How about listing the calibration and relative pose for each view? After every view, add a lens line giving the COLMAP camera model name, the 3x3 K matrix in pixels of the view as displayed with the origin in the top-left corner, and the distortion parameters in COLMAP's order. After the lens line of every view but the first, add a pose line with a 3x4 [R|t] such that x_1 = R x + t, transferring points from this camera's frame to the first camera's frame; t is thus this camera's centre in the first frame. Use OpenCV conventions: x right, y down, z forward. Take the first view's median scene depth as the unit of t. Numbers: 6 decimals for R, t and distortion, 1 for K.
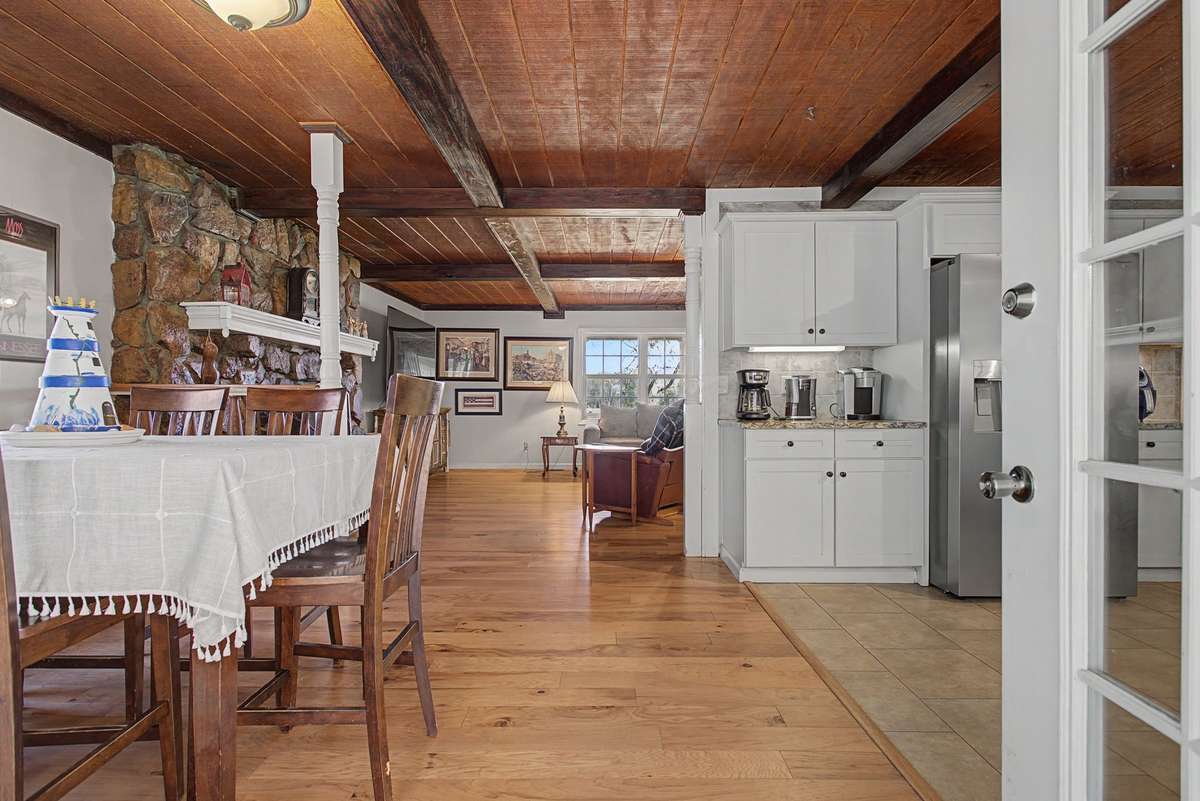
lens RADIAL K [[572.0, 0, 603.0], [0, 572.0, 403.0], [0, 0, 1]] dist [-0.005031, 0.000007]
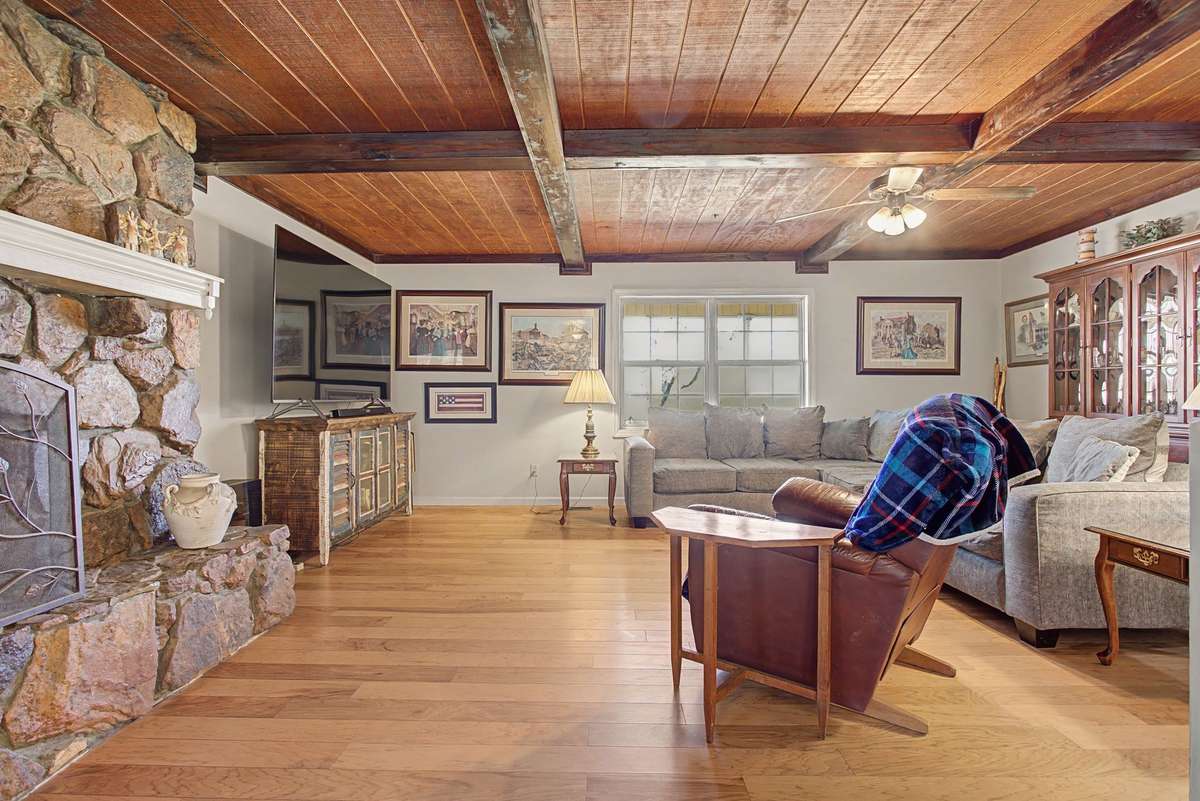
lens RADIAL K [[572.0, 0, 596.2], [0, 572.0, 401.3], [0, 0, 1]] dist [-0.005031, 0.000007]
pose [[0.999784, -0.001787, -0.020686, -0.049790], [0.001765, 0.999998, -0.001083, -0.002909], [0.020688, 0.001046, 0.999785, 0.355064]]
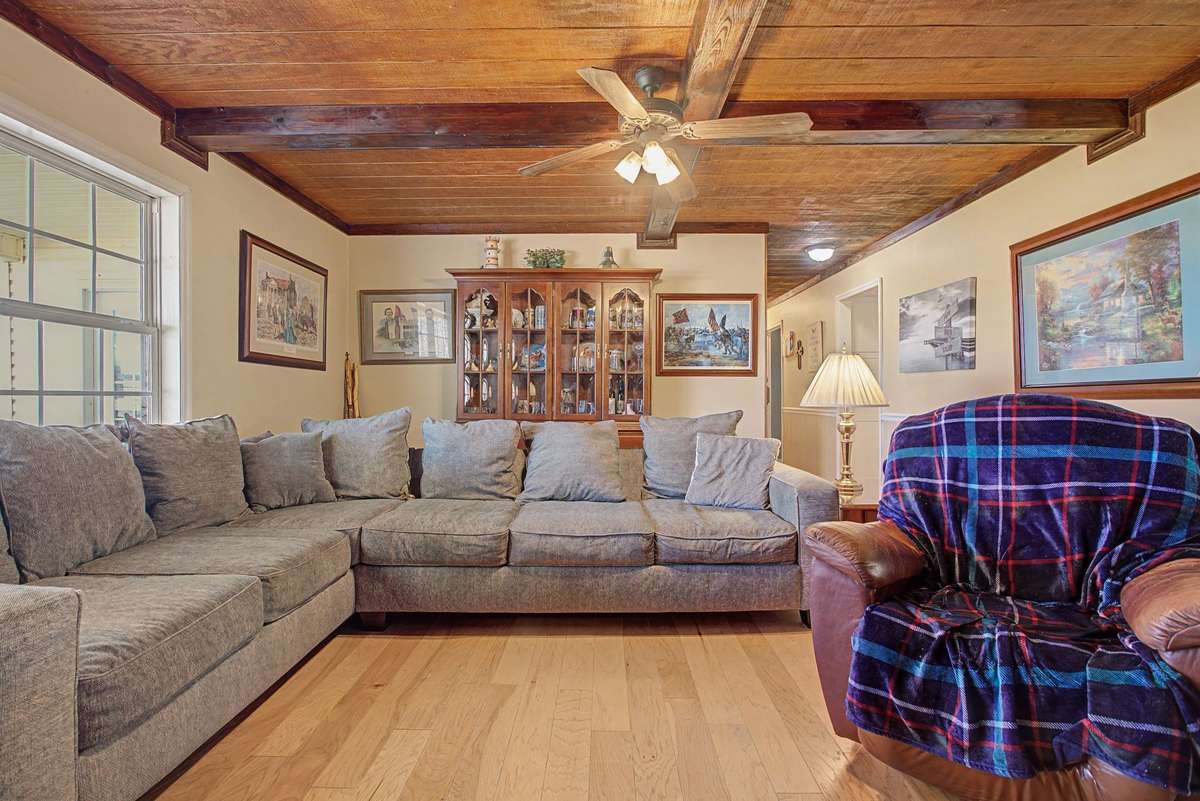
lens RADIAL K [[572.0, 0, 600.2], [0, 572.0, 394.8], [0, 0, 1]] dist [-0.005031, 0.000007]
pose [[0.001798, 0.008024, 0.999966, -0.153432], [0.006242, 0.999948, -0.008035, -0.005982], [-0.999979, 0.006257, 0.001748, 0.777476]]
